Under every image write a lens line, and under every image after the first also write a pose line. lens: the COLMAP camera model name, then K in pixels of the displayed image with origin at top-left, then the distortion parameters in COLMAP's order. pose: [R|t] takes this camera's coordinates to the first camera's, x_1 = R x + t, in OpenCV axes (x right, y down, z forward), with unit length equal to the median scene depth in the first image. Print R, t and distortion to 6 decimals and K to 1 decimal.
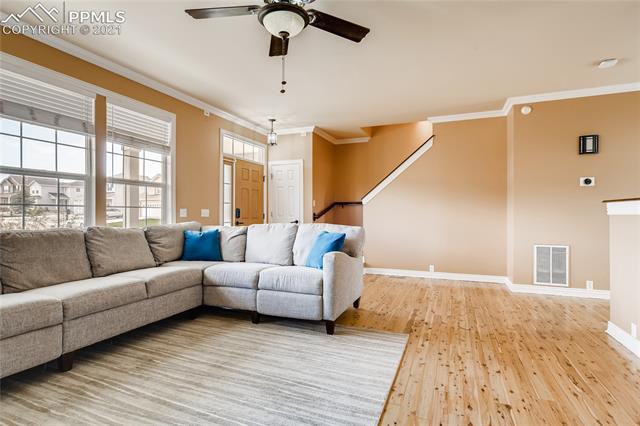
lens RADIAL K [[323.9, 0, 320.8], [0, 323.9, 213.7], [0, 0, 1]] dist [-0.004150, -0.000157]
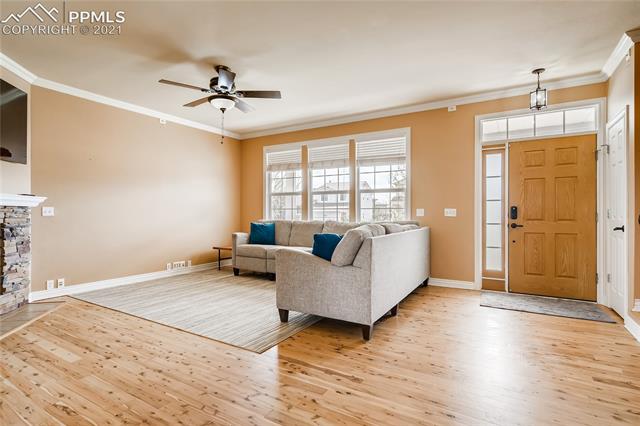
lens RADIAL K [[323.9, 0, 321.0], [0, 323.9, 211.8], [0, 0, 1]] dist [-0.004150, -0.000157]
pose [[-0.154716, -0.007731, -0.987929, 0.946374], [-0.002043, 0.999970, -0.007506, 0.005360], [0.987957, 0.000857, -0.154727, 1.112993]]
